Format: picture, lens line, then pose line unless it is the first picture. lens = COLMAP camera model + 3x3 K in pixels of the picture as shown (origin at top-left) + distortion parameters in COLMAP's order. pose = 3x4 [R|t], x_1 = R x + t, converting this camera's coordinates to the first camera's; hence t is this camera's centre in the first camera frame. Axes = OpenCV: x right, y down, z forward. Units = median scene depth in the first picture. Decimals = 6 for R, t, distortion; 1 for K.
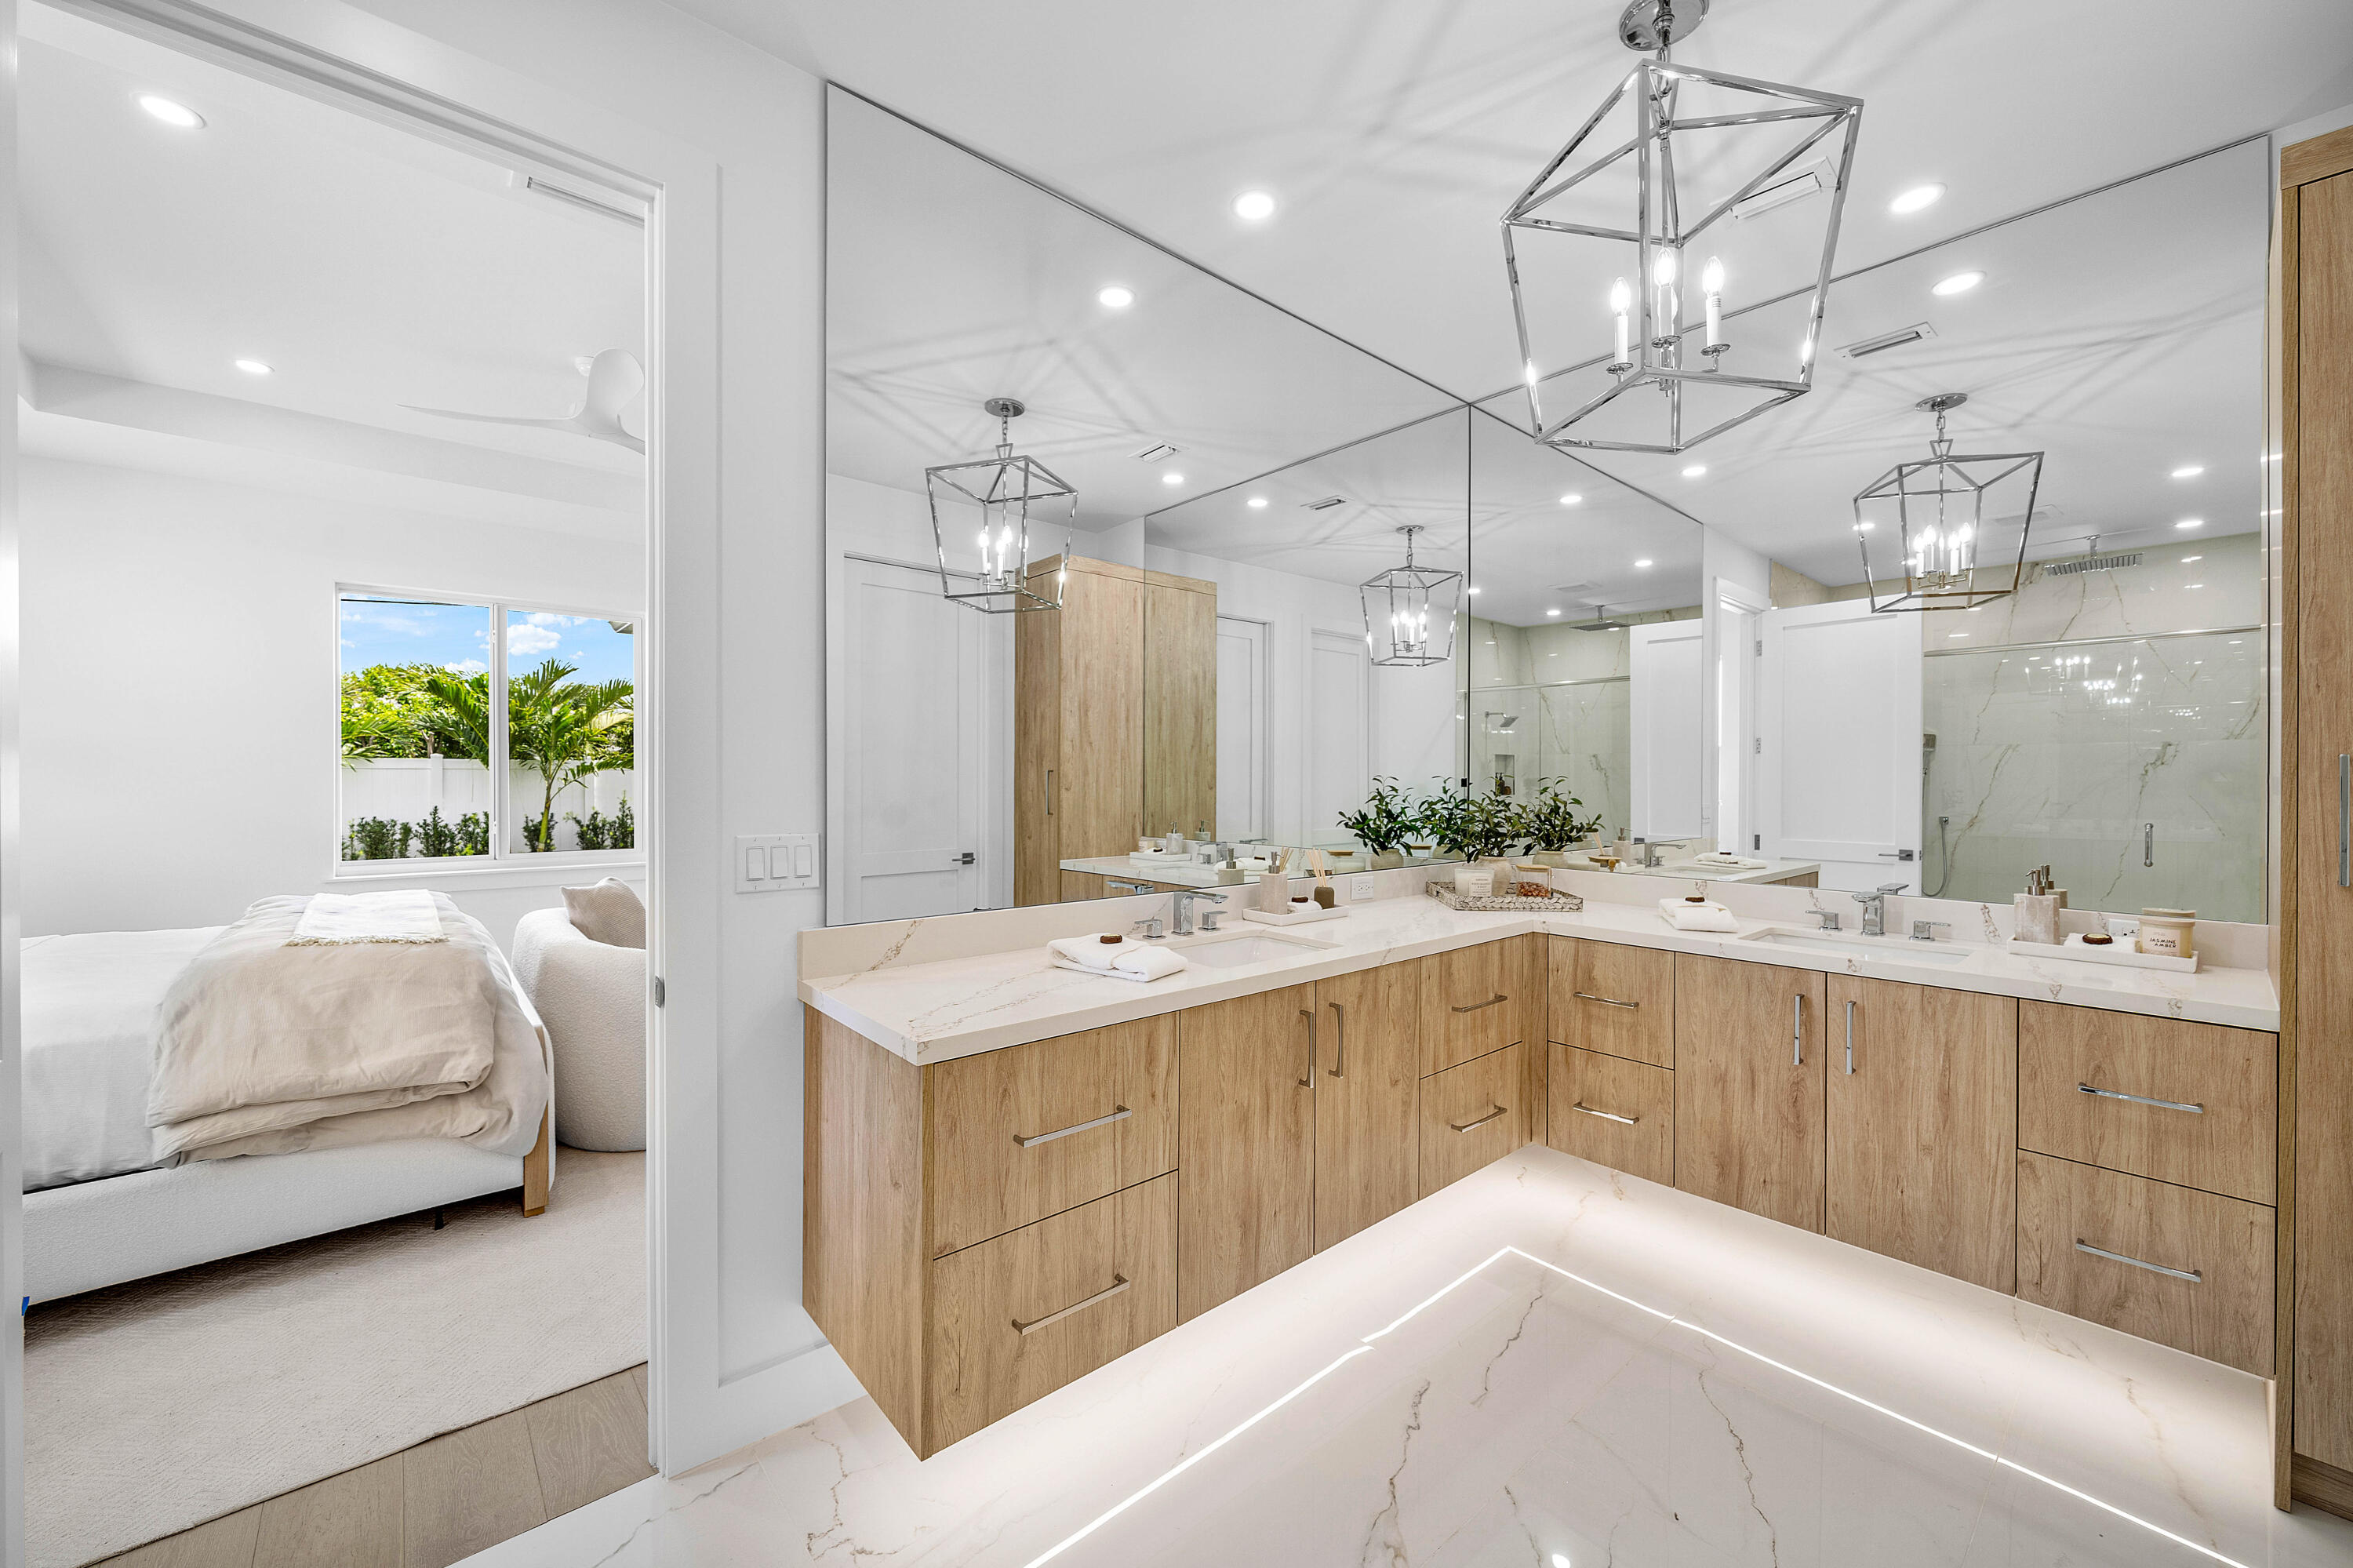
lens RADIAL K [[869.1, 0, 1177.4], [0, 869.1, 782.2], [0, 0, 1]] dist [-0.003861, 0.000118]
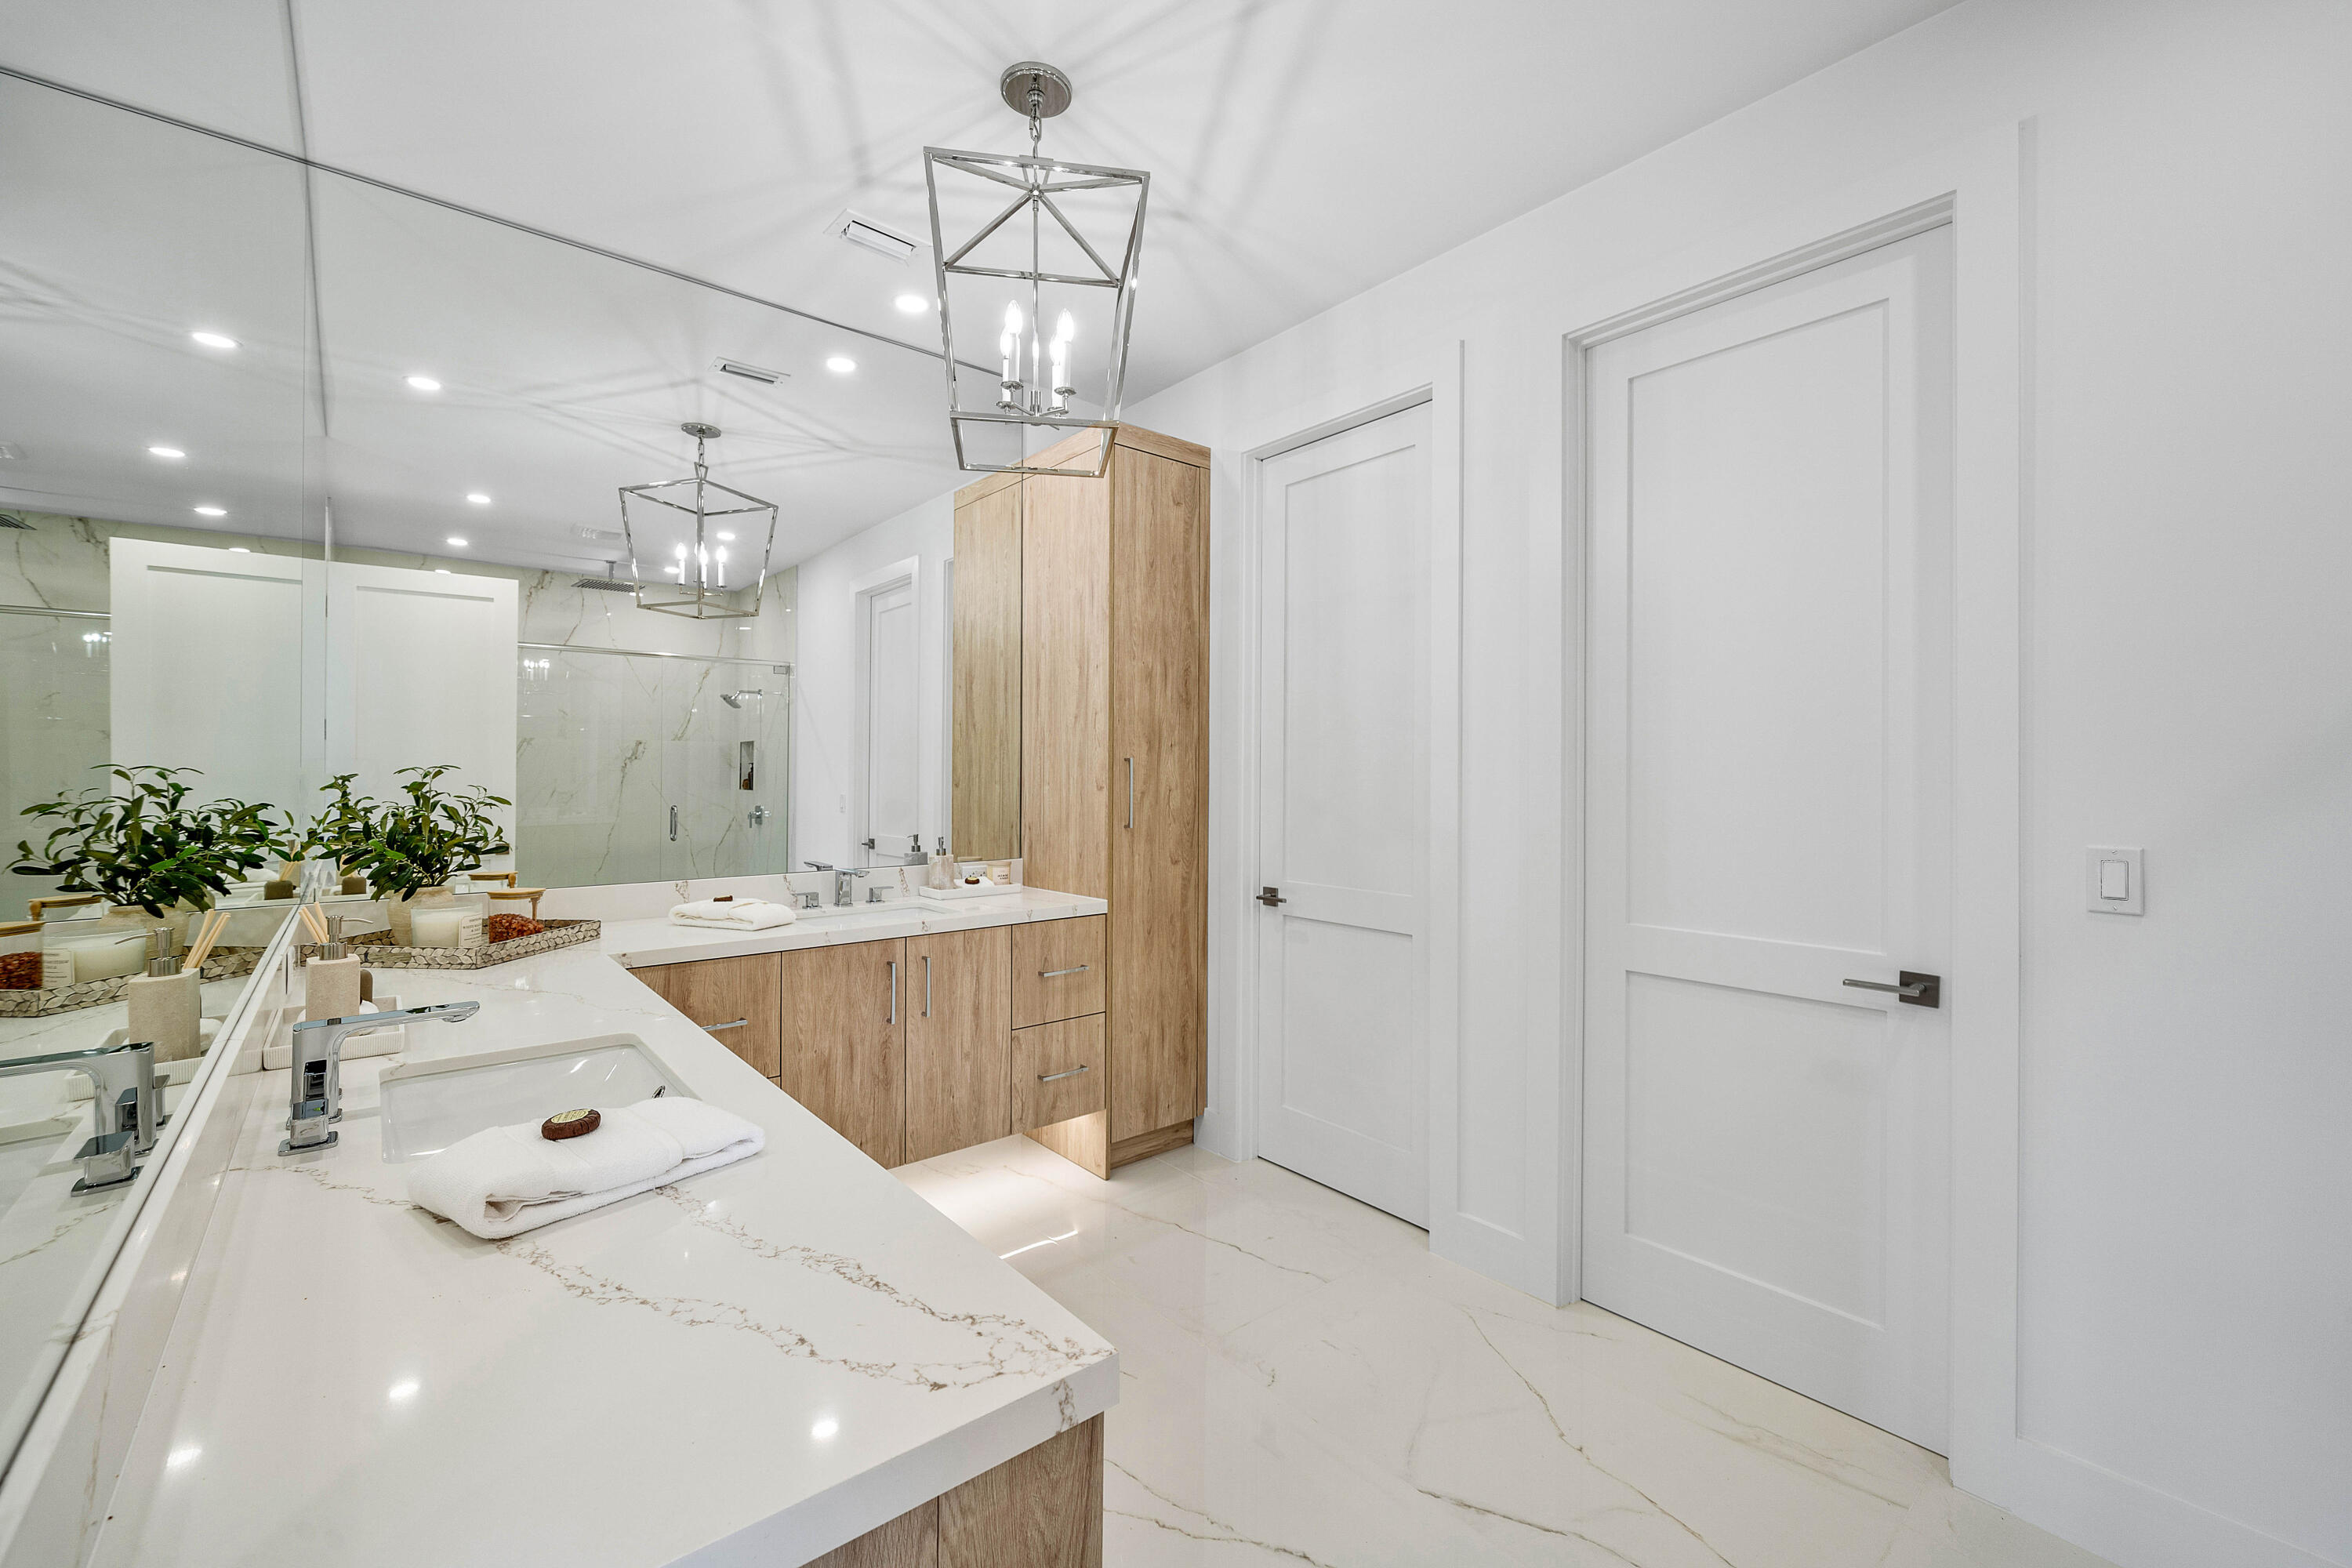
lens RADIAL K [[948.1, 0, 1180.3], [0, 948.1, 768.7], [0, 0, 1]] dist [0.000938, 0.000682]
pose [[0.044415, 0.001294, 0.999012, -0.568223], [0.005044, 0.999986, -0.001520, -0.003442], [-0.999000, 0.005106, 0.044408, 0.642193]]
